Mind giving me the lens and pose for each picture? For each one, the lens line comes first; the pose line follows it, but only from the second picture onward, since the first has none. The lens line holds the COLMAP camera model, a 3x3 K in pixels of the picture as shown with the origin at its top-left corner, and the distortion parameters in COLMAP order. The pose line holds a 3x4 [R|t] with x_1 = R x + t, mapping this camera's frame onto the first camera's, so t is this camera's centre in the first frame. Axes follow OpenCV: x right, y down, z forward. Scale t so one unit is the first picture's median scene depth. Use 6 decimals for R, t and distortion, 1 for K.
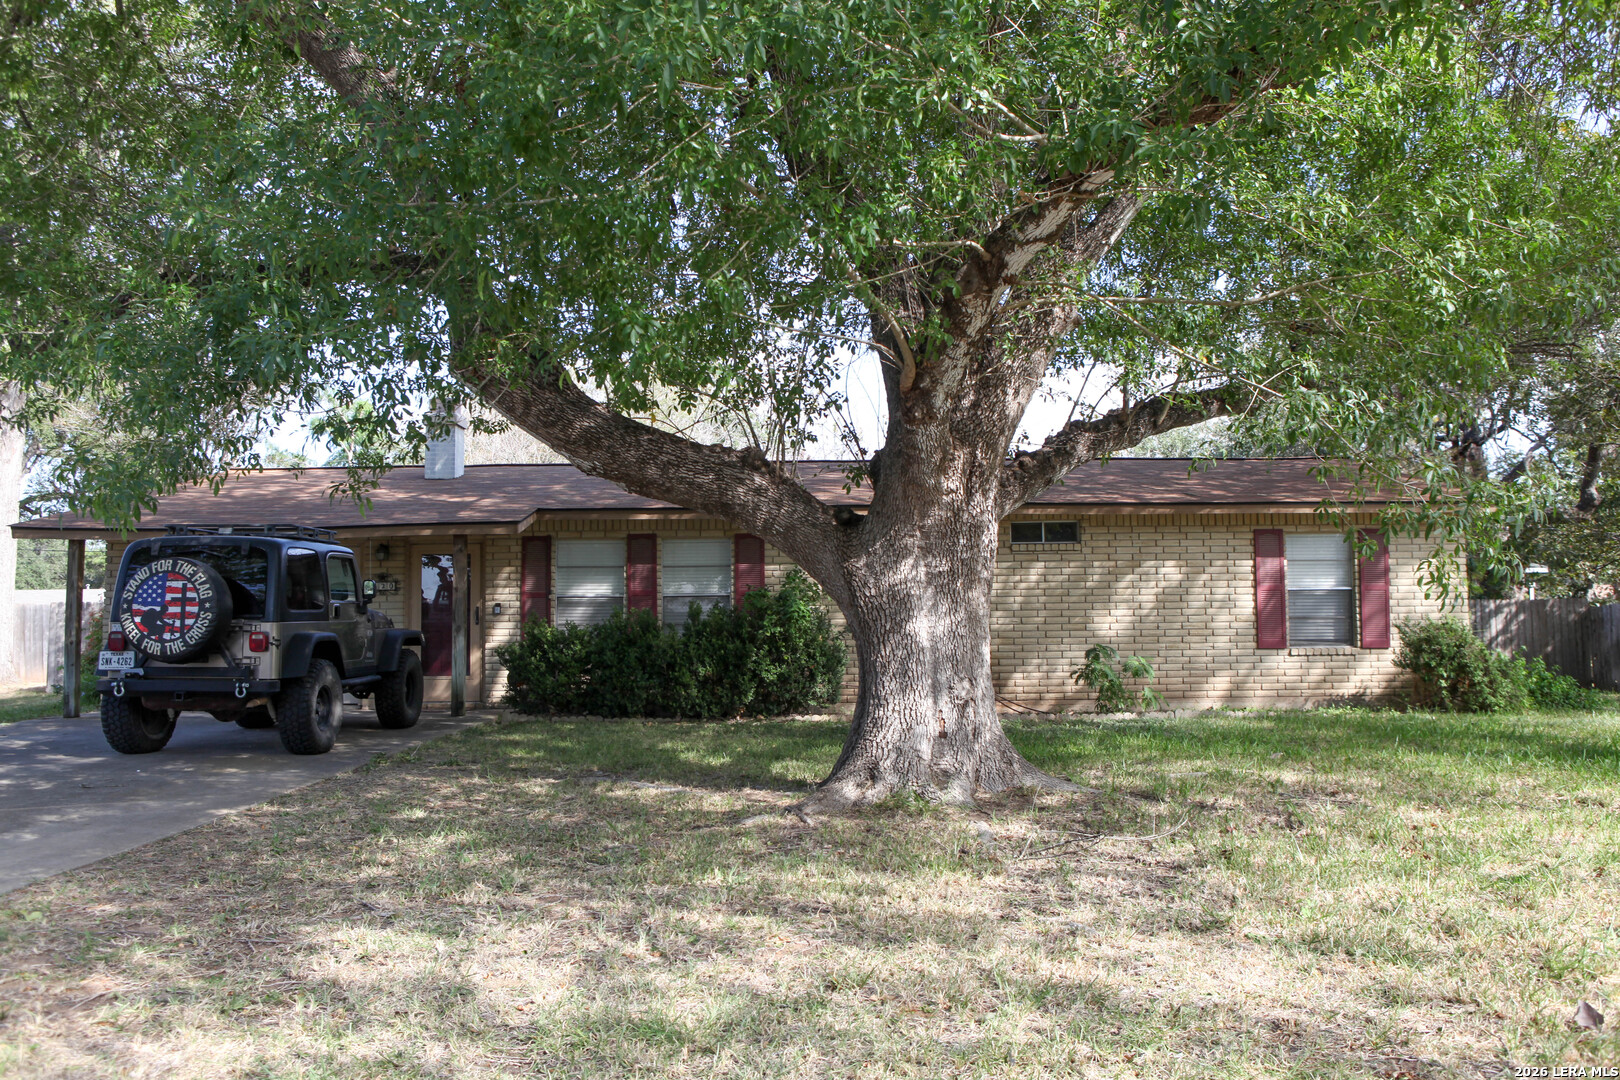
lens RADIAL K [[1305.6, 0, 810.0], [0, 1305.6, 540.0], [0, 0, 1]] dist [-0.091769, 0.100047]
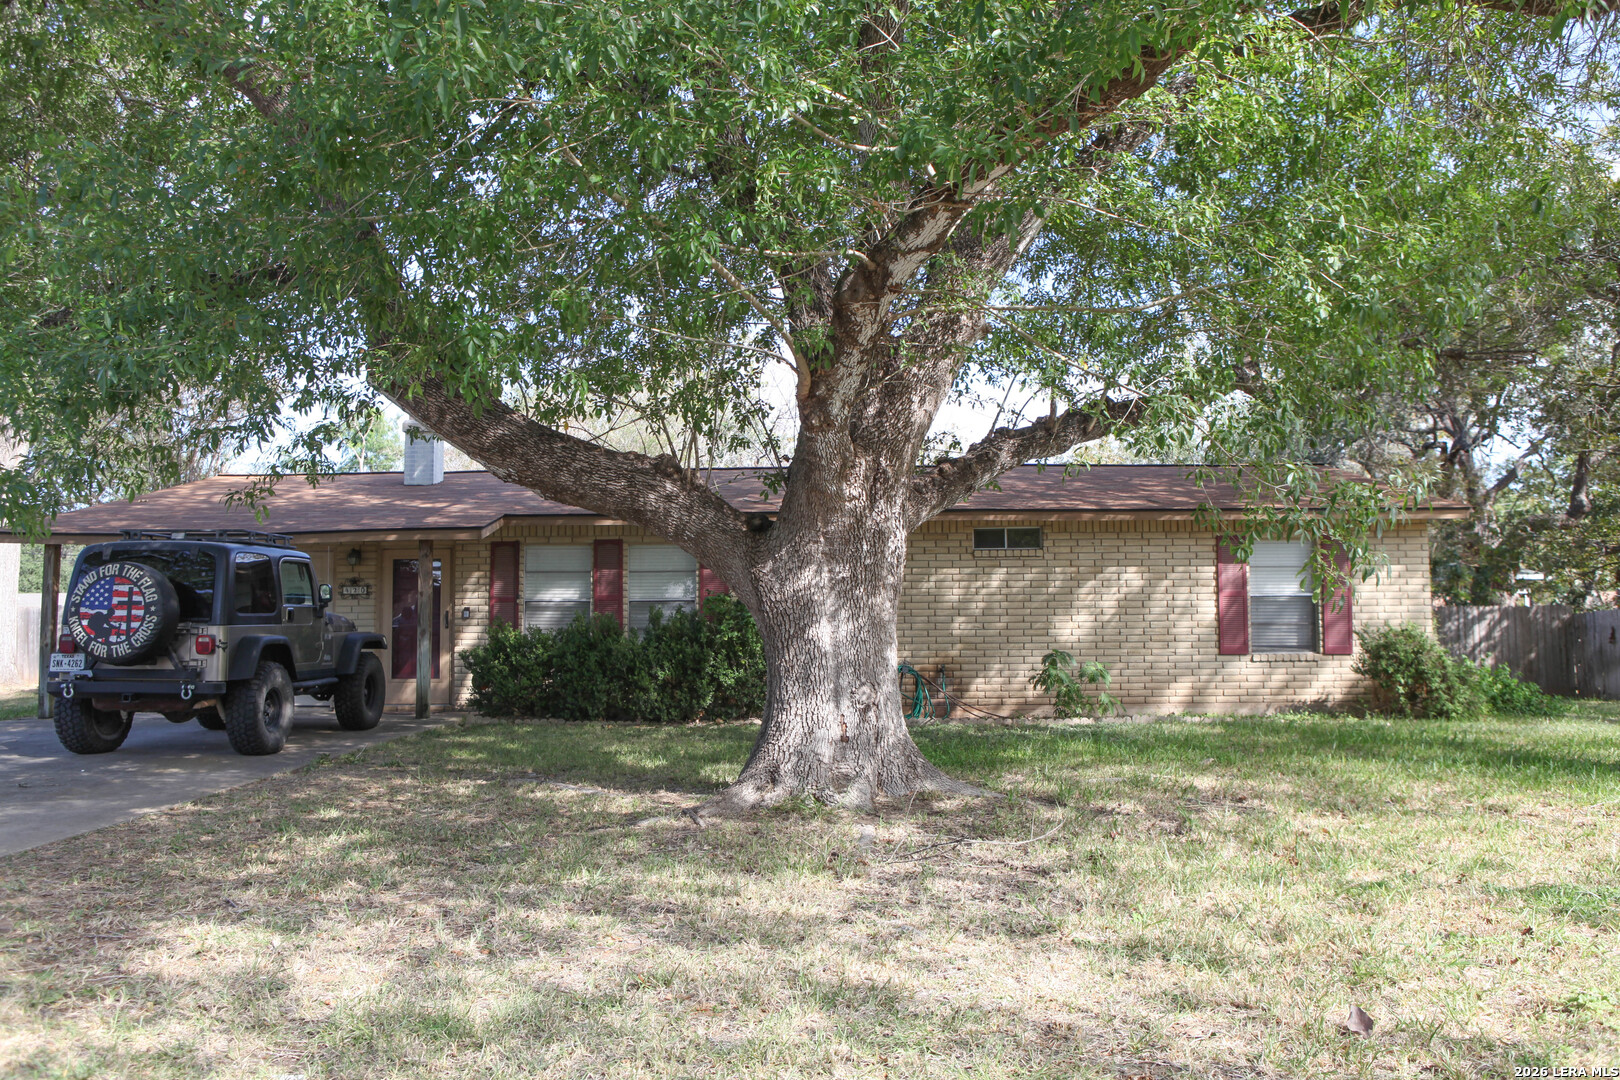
lens RADIAL K [[1294.2, 0, 810.0], [0, 1294.2, 540.0], [0, 0, 1]] dist [-0.088427, 0.097519]
pose [[0.999826, 0.001207, -0.018628, 0.072760], [-0.001287, 0.999990, -0.004248, -0.000282], [0.018622, 0.004271, 0.999817, -0.002620]]
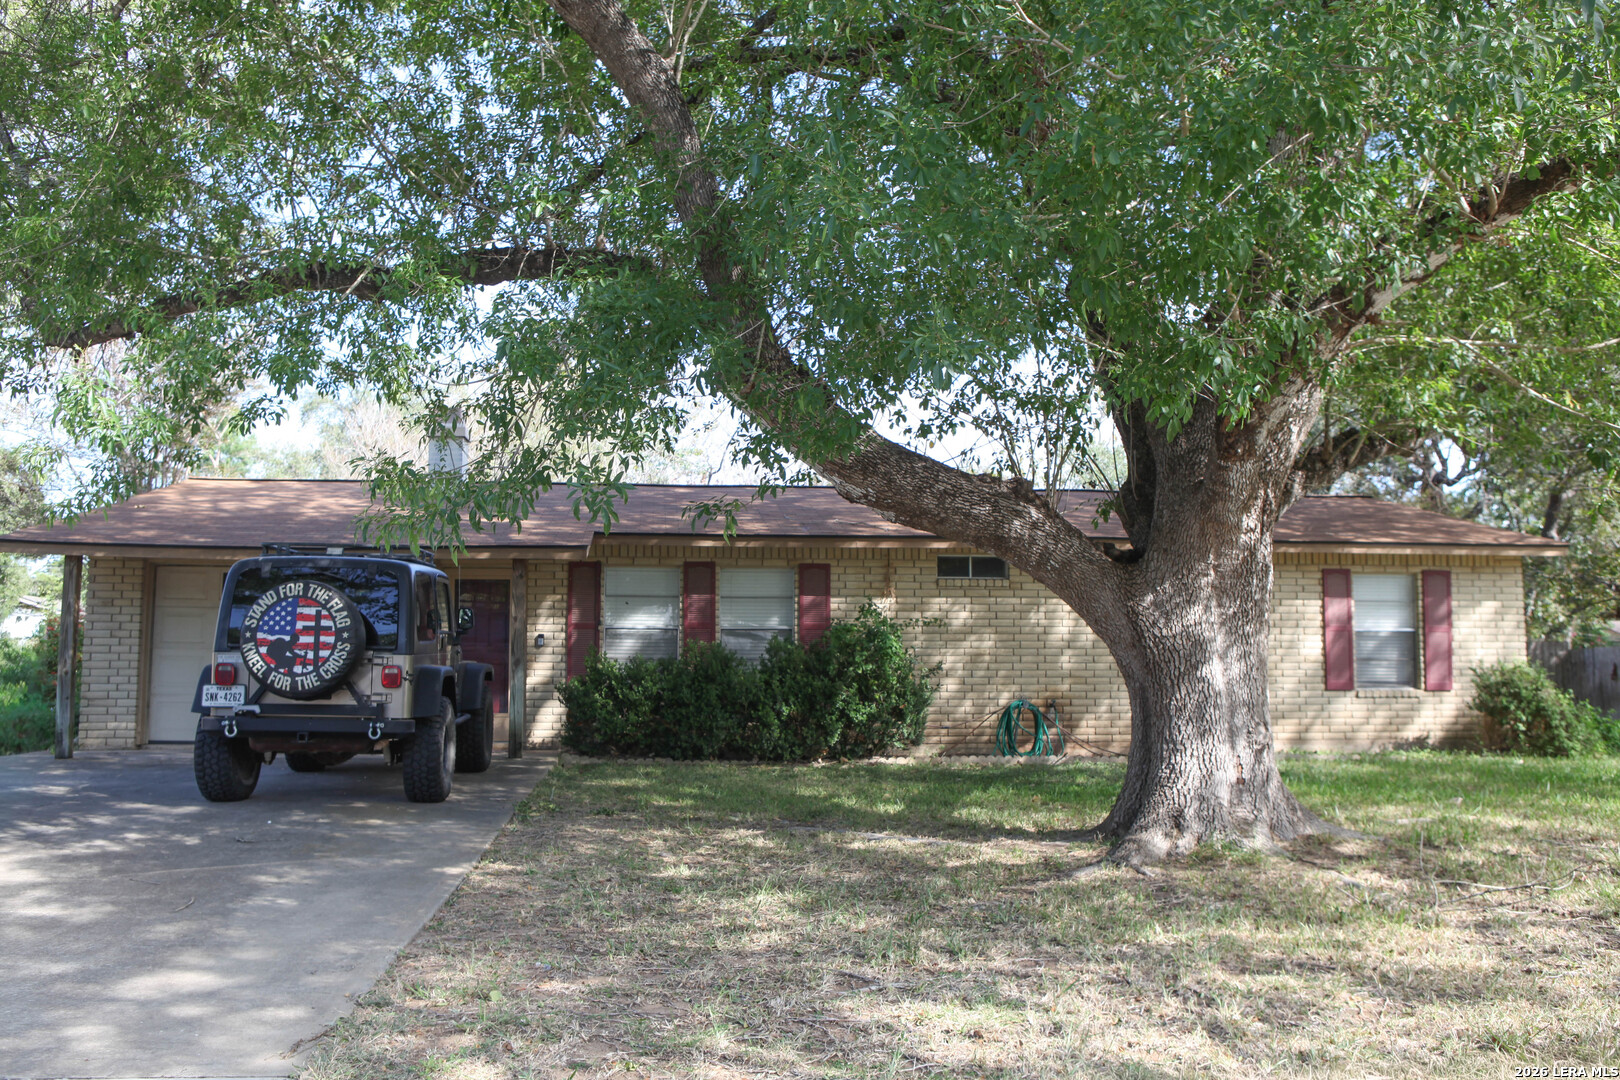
lens RADIAL K [[1383.8, 0, 810.0], [0, 1383.8, 540.0], [0, 0, 1]] dist [-0.108654, 0.148922]
pose [[0.992385, 0.022077, 0.121183, -0.266103], [-0.019707, 0.999591, -0.020715, -0.001788], [-0.121590, 0.018169, 0.992414, 0.020035]]
